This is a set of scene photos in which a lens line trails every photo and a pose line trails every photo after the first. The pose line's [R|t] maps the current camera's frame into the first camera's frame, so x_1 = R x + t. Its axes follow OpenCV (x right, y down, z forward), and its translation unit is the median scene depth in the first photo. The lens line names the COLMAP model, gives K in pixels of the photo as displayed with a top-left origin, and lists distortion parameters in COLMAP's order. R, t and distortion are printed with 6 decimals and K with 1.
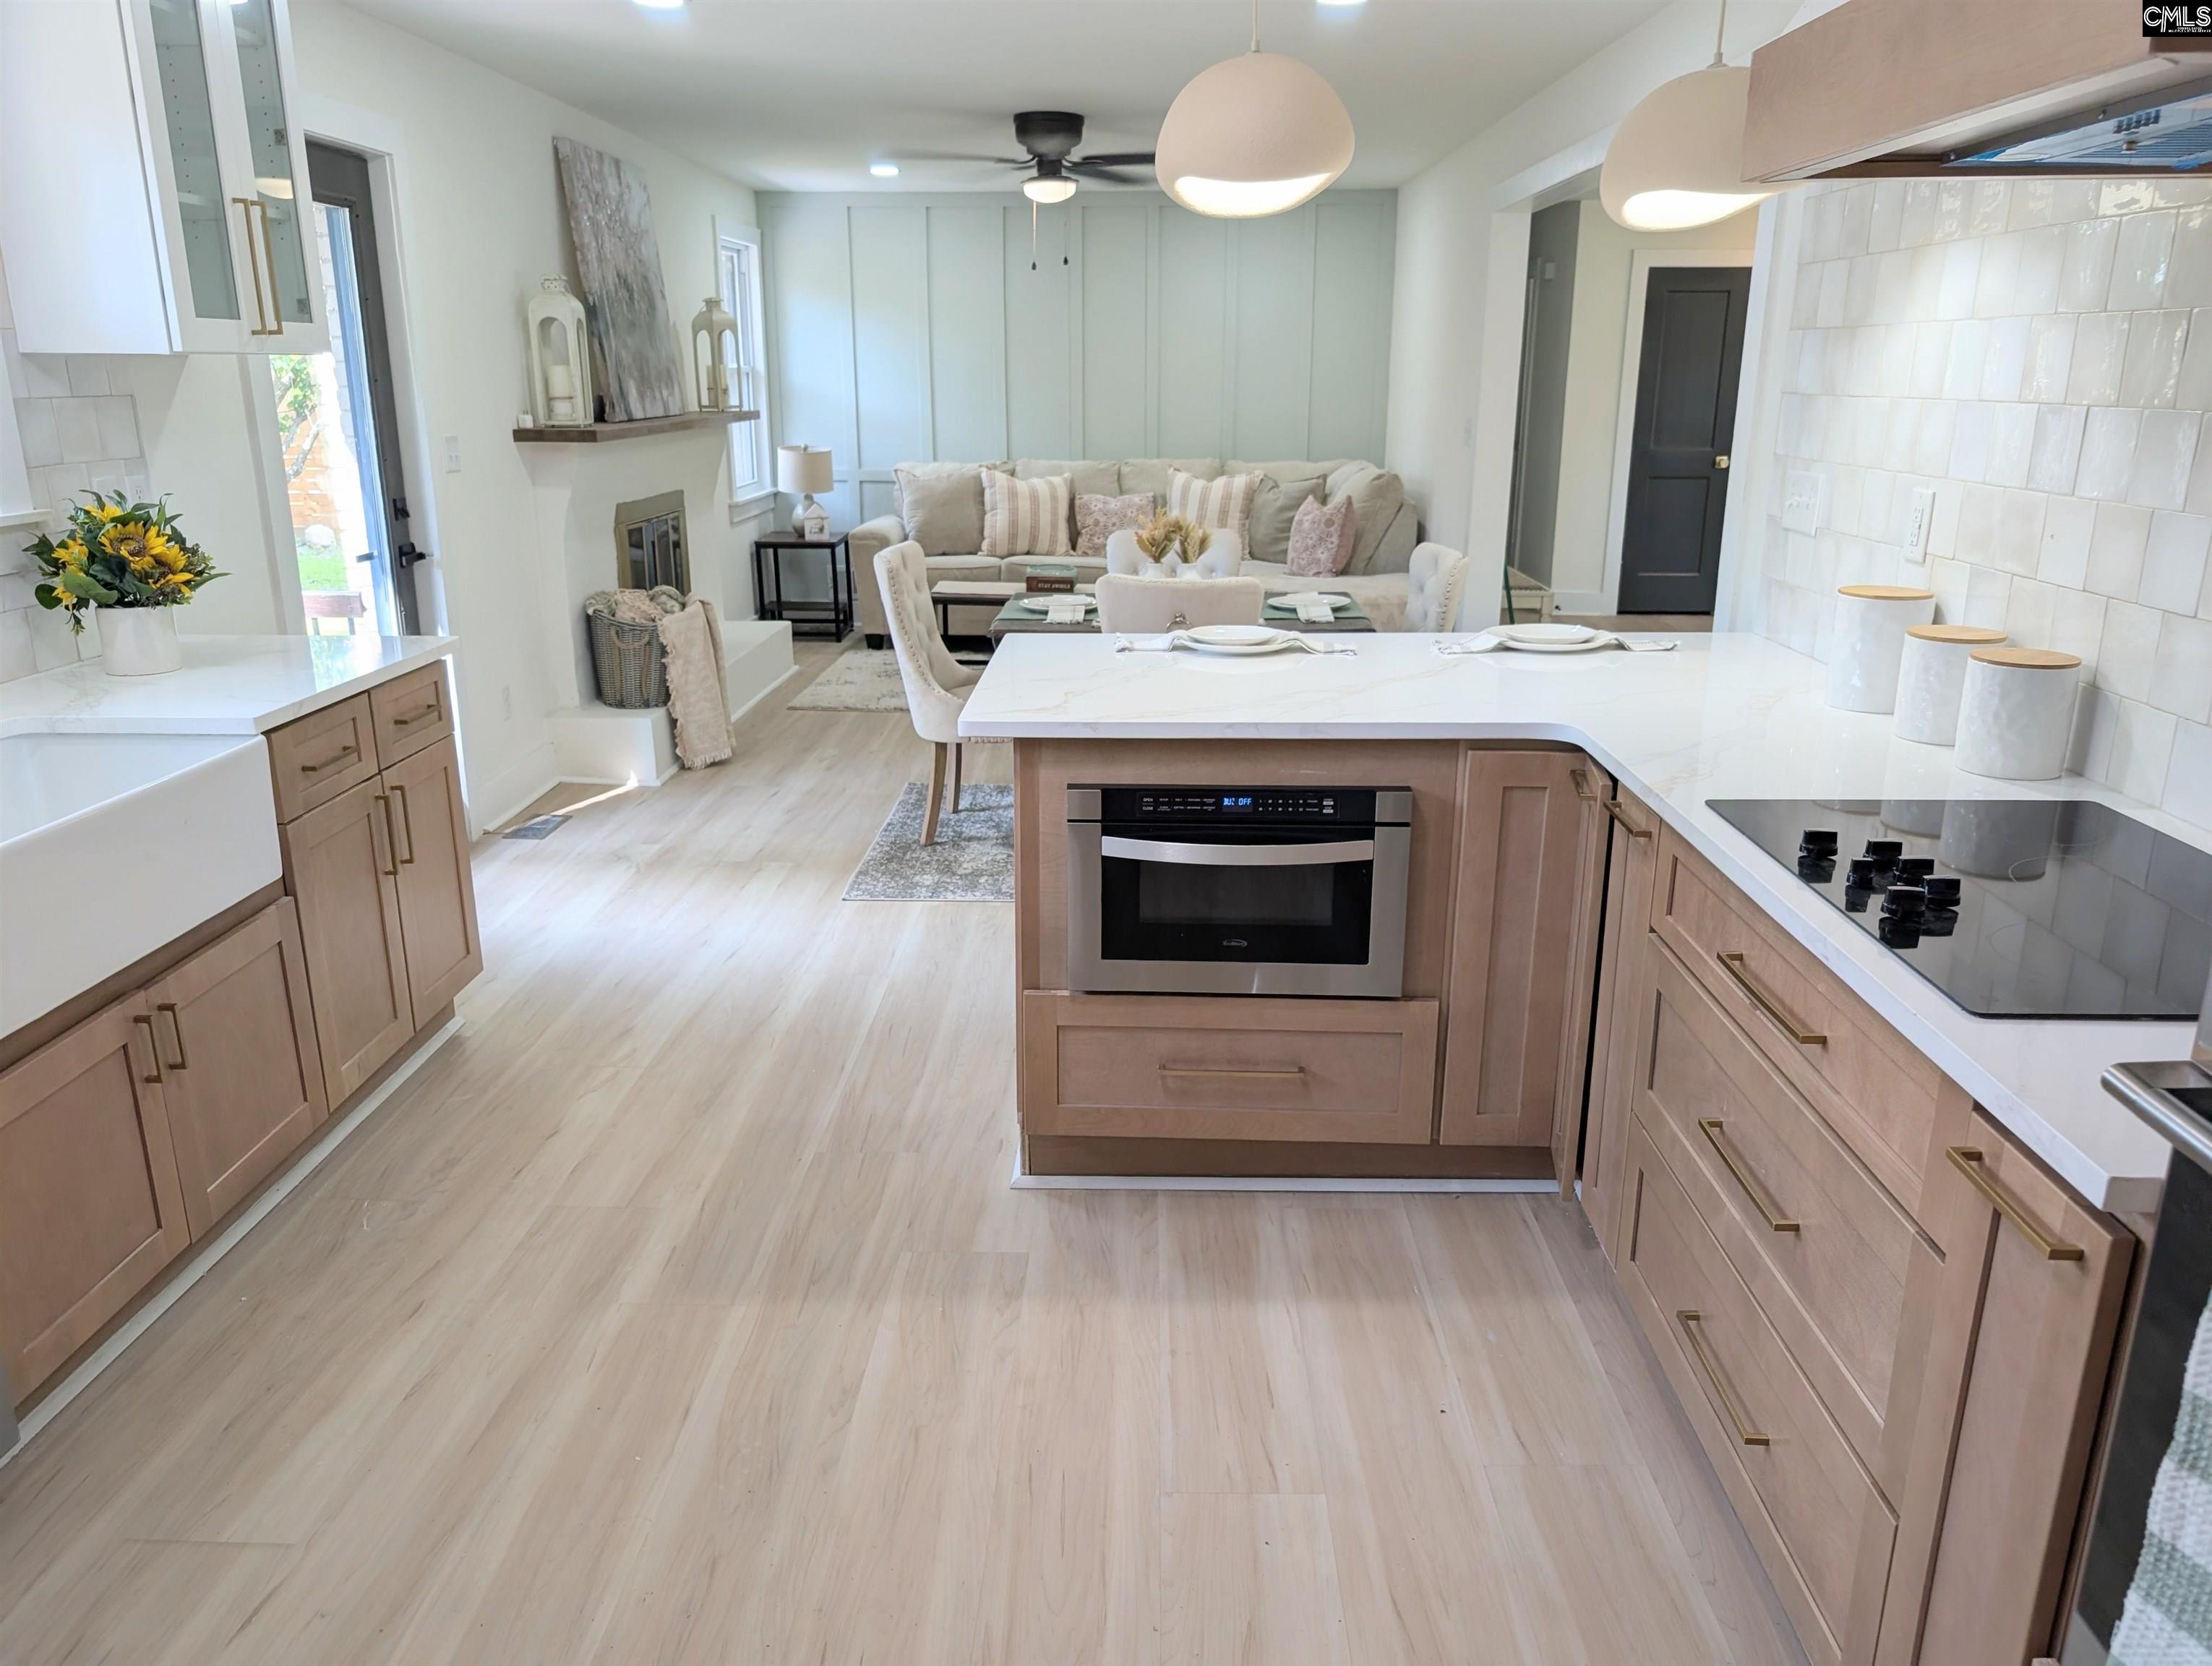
lens RADIAL K [[1591.1, 0, 1104.7], [0, 1591.1, 830.6], [0, 0, 1]] dist [0.009180, -0.004058]
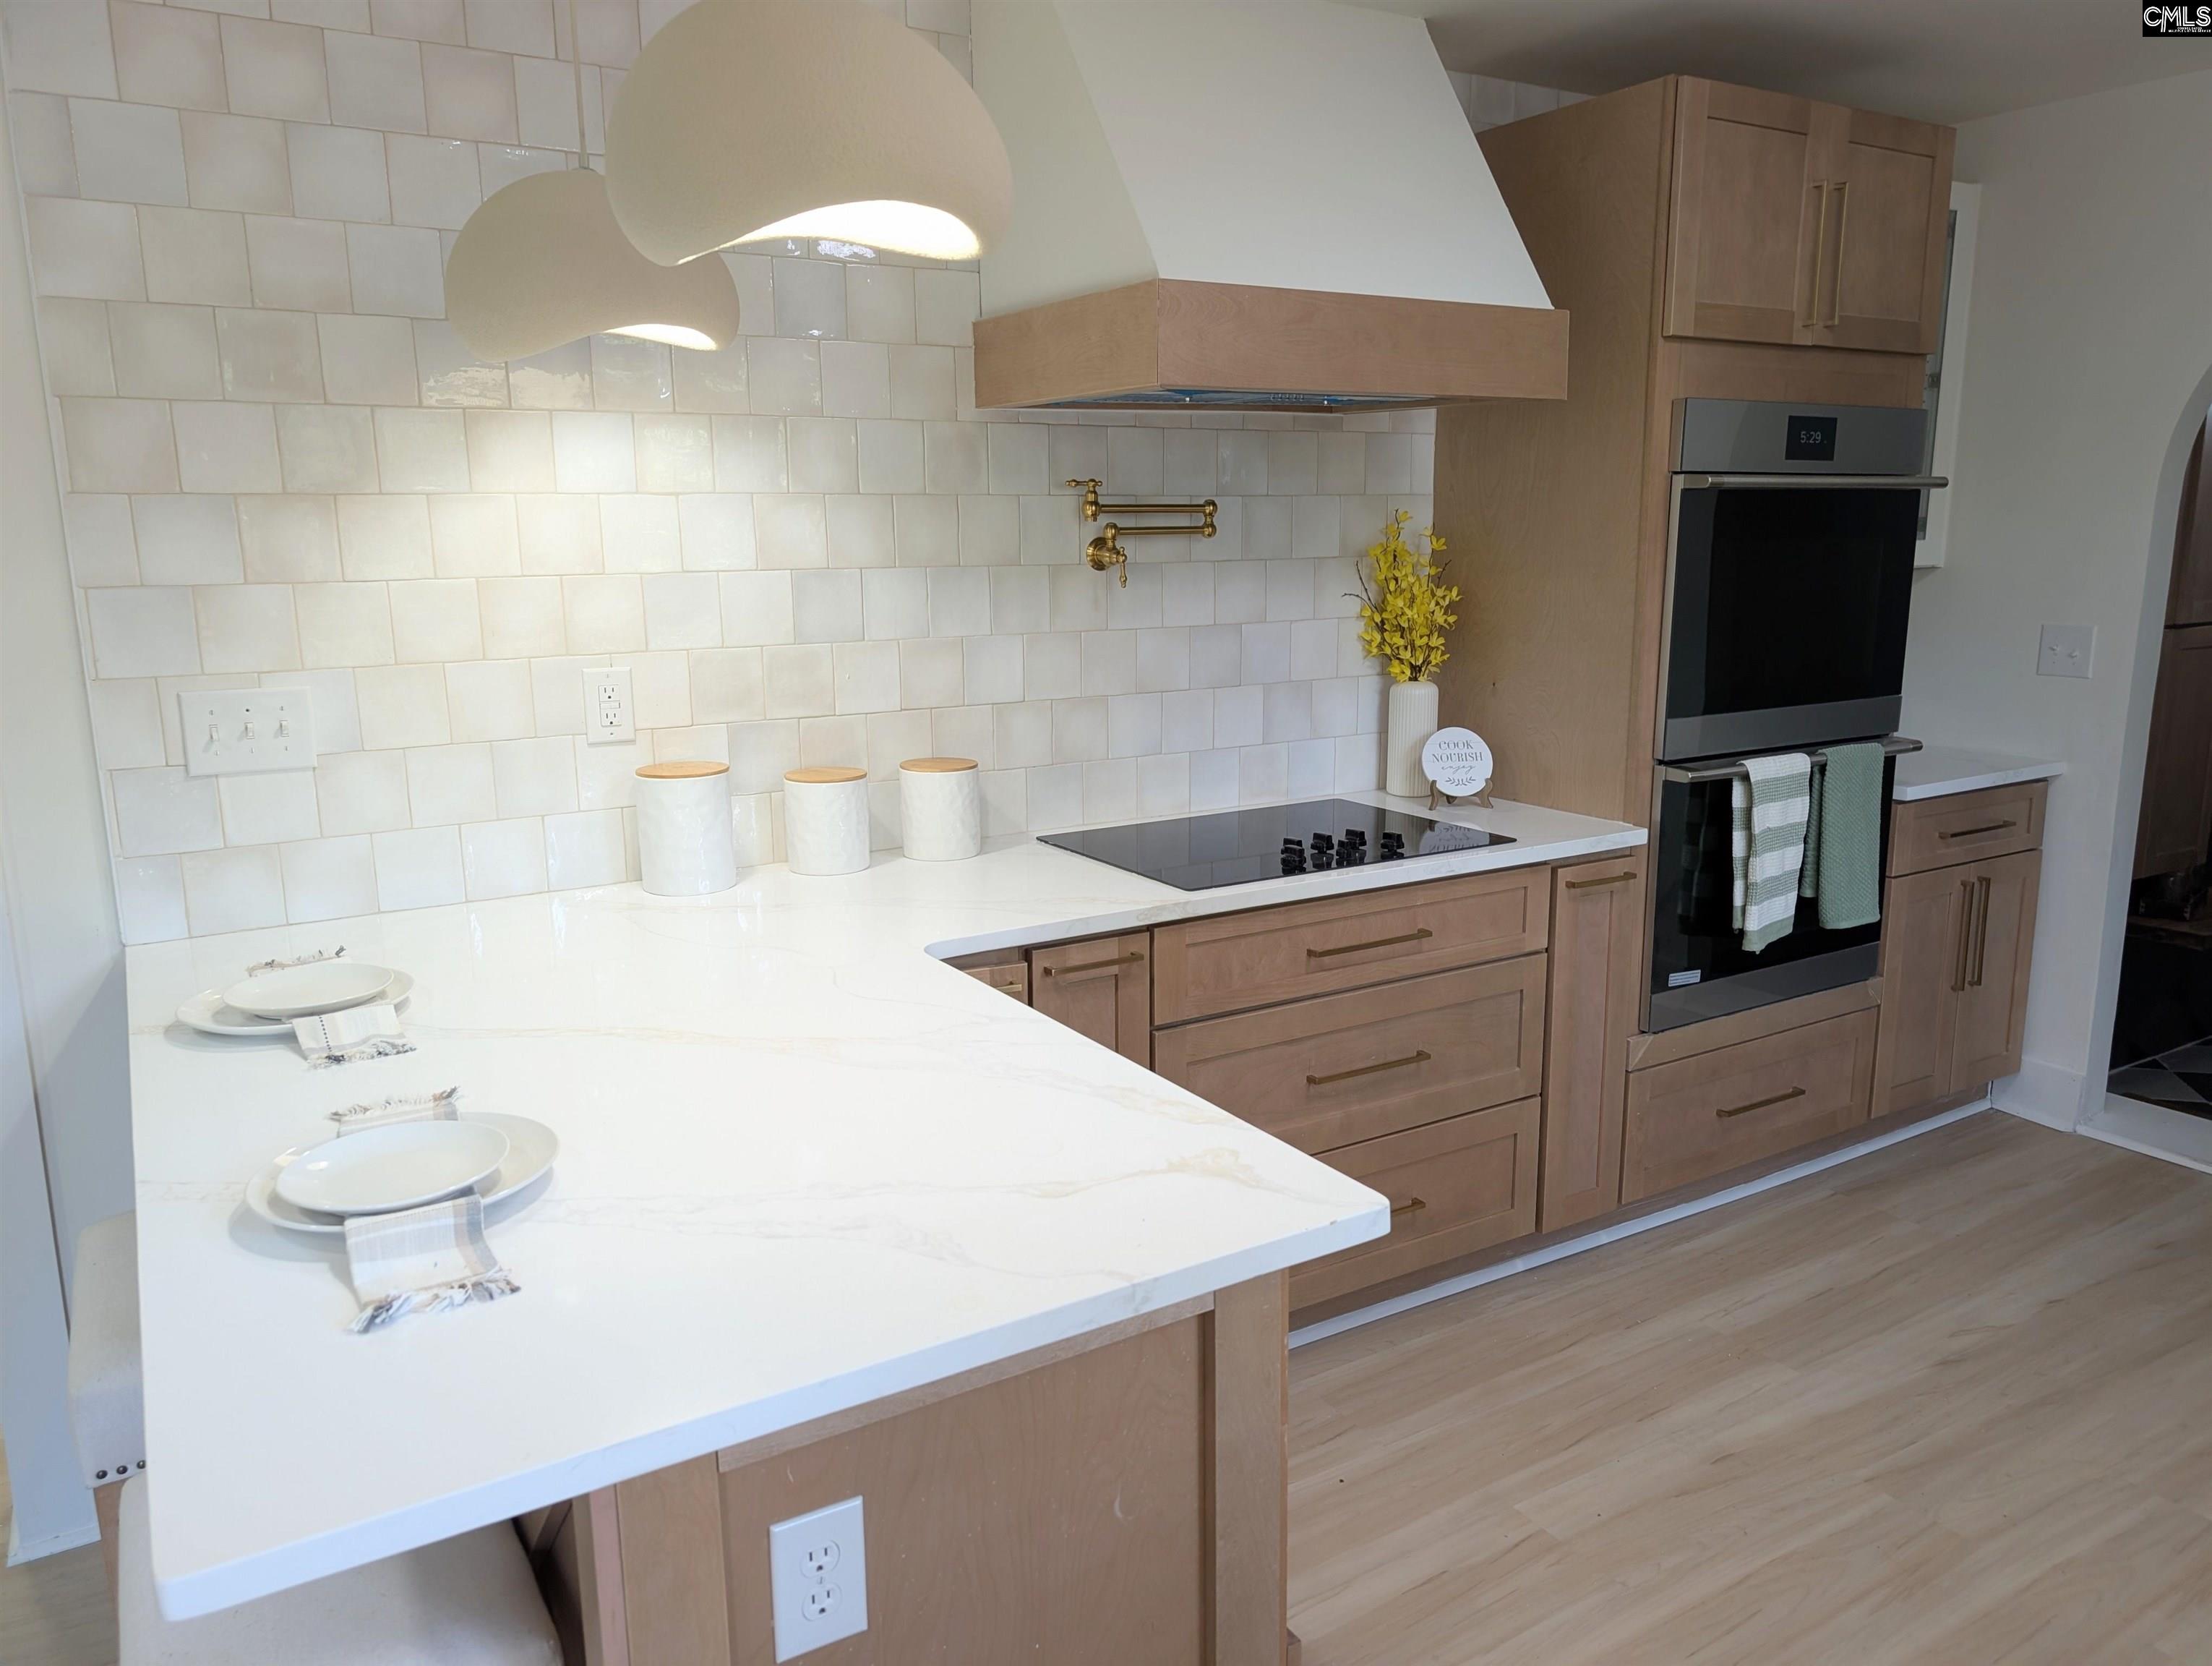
lens RADIAL K [[1591.1, 0, 1104.7], [0, 1591.1, 830.6], [0, 0, 1]] dist [0.009180, -0.004058]
pose [[-0.544306, -0.154429, 0.824550, -0.457331], [0.246506, 0.910073, 0.333171, -0.380250], [-0.801852, 0.384603, -0.457290, 1.273240]]
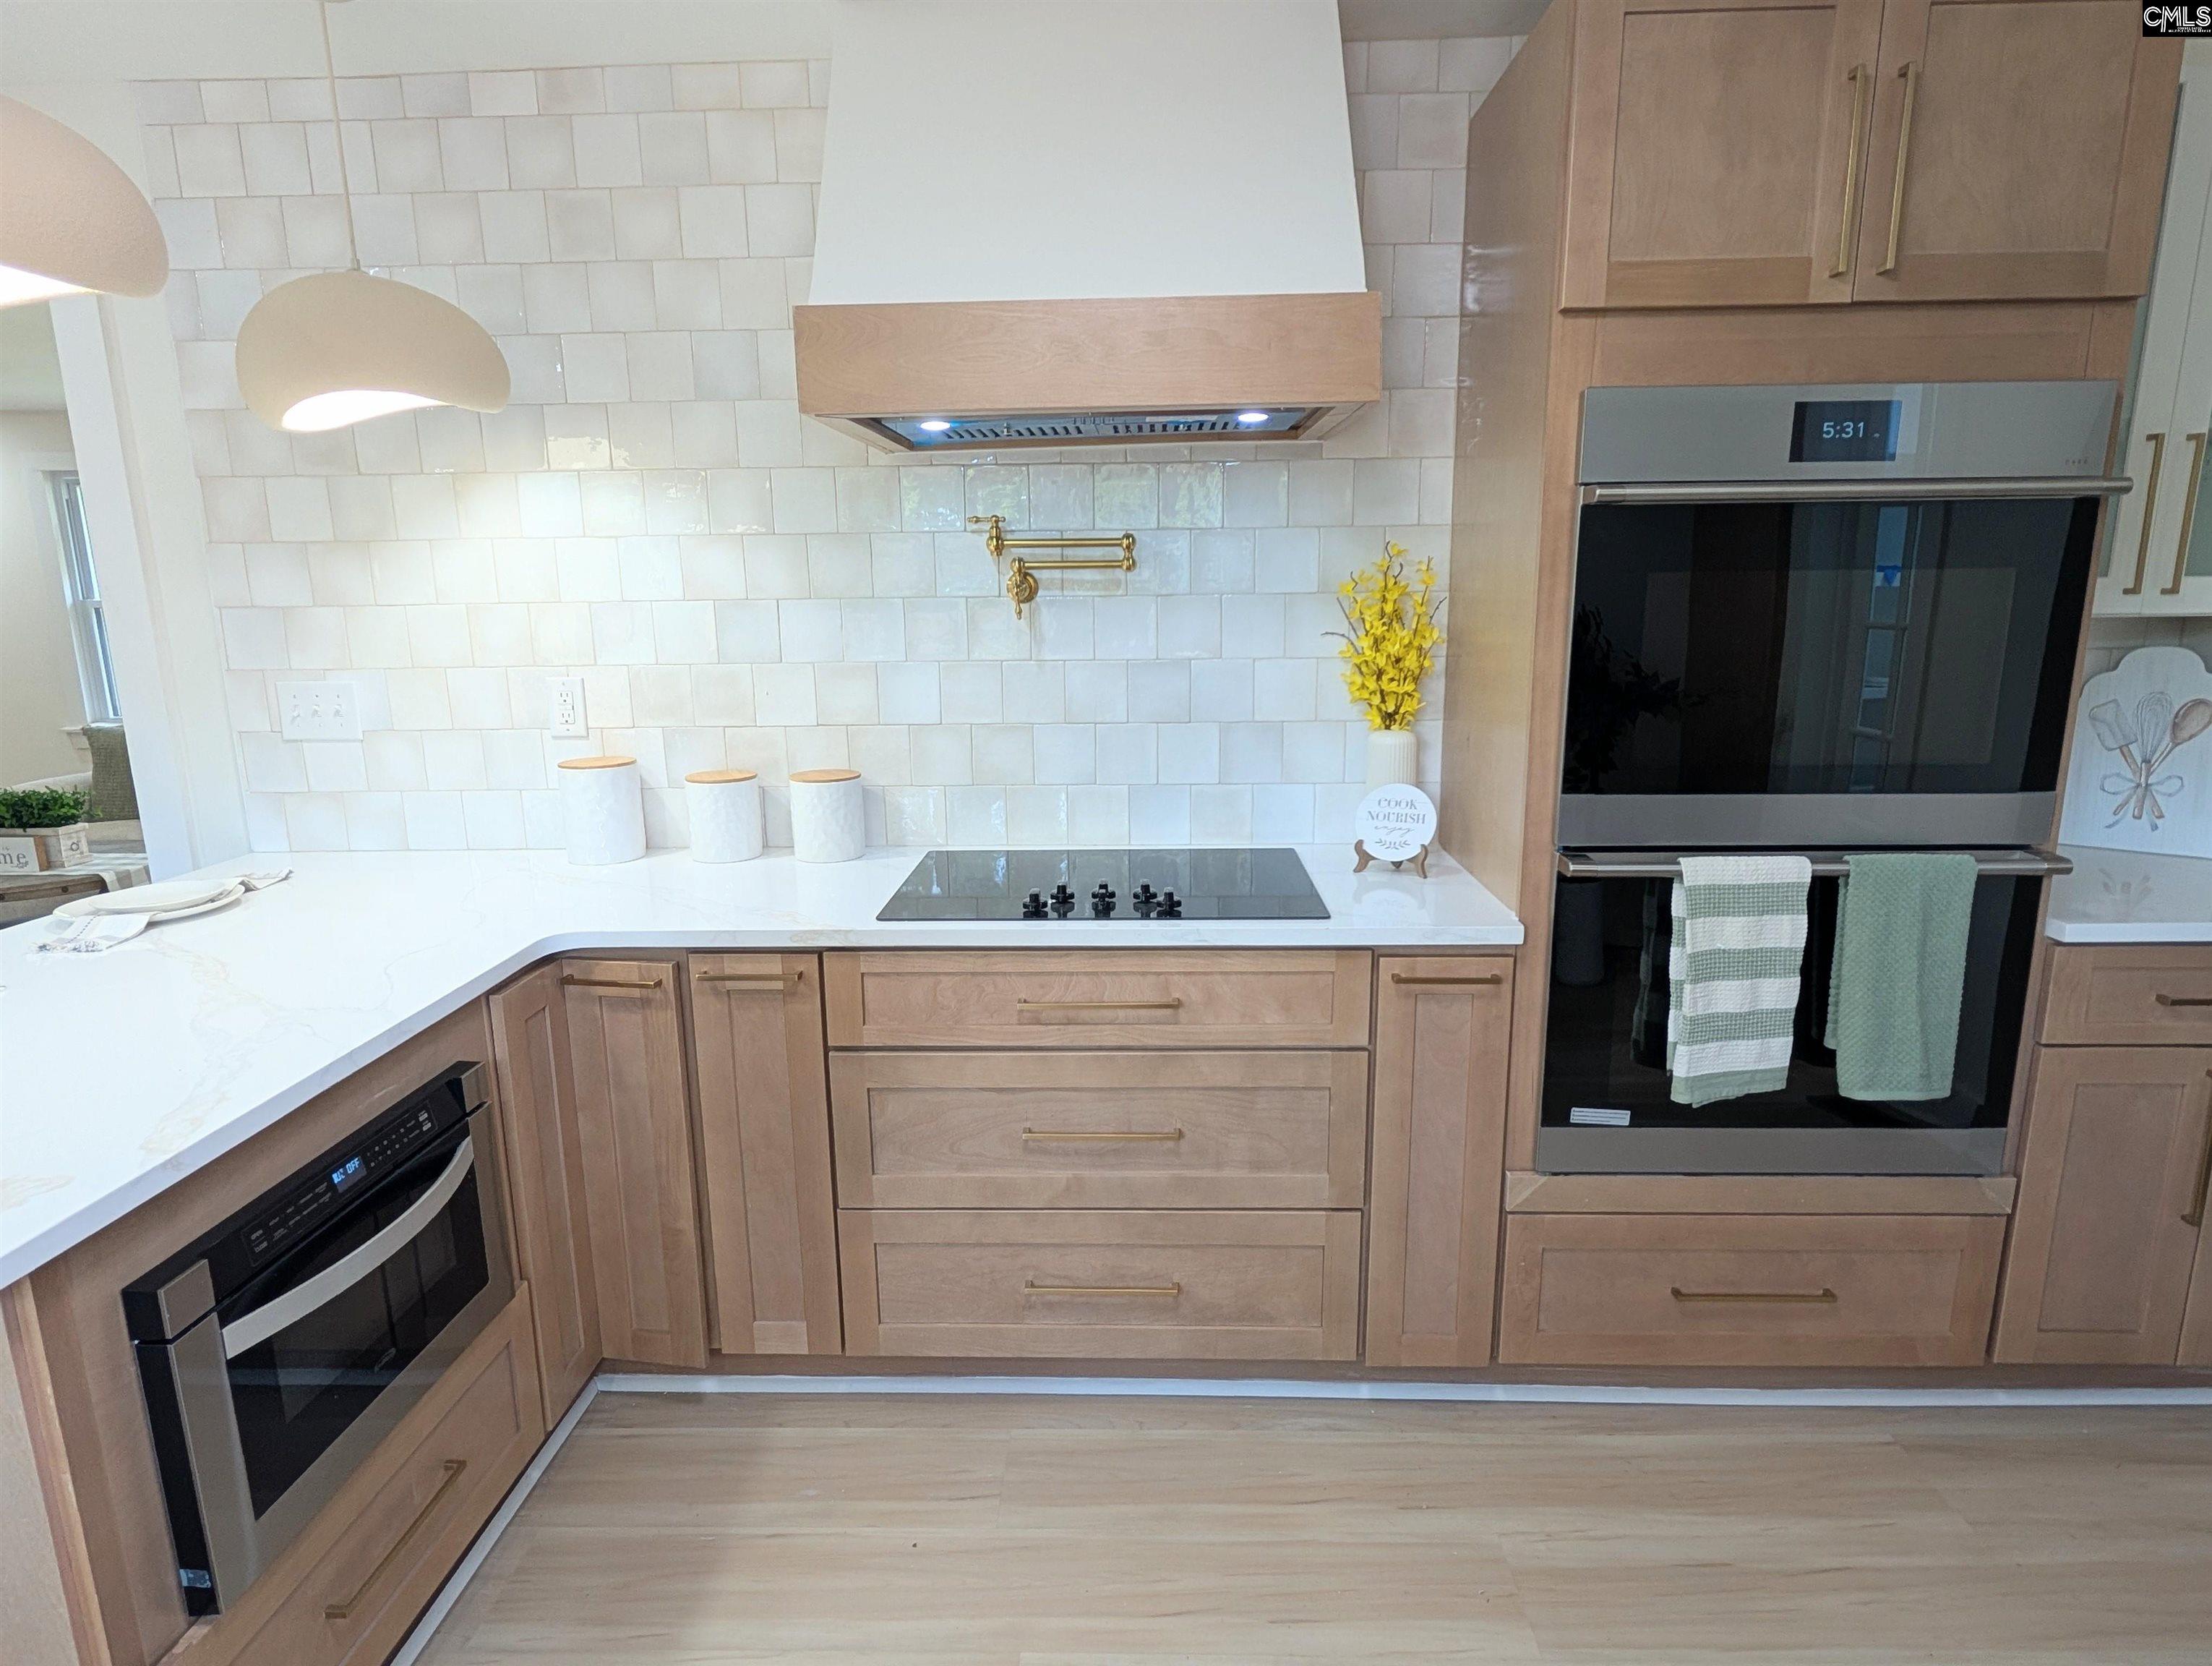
lens RADIAL K [[1243.8, 0, 1106.8], [0, 1243.8, 843.0], [0, 0, 1]] dist [-0.000154, 0.000402]
pose [[0.002649, -0.204062, 0.978954, -0.430609], [0.295265, 0.935471, 0.194199, -0.163680], [-0.955412, 0.288537, 0.062731, 0.609796]]
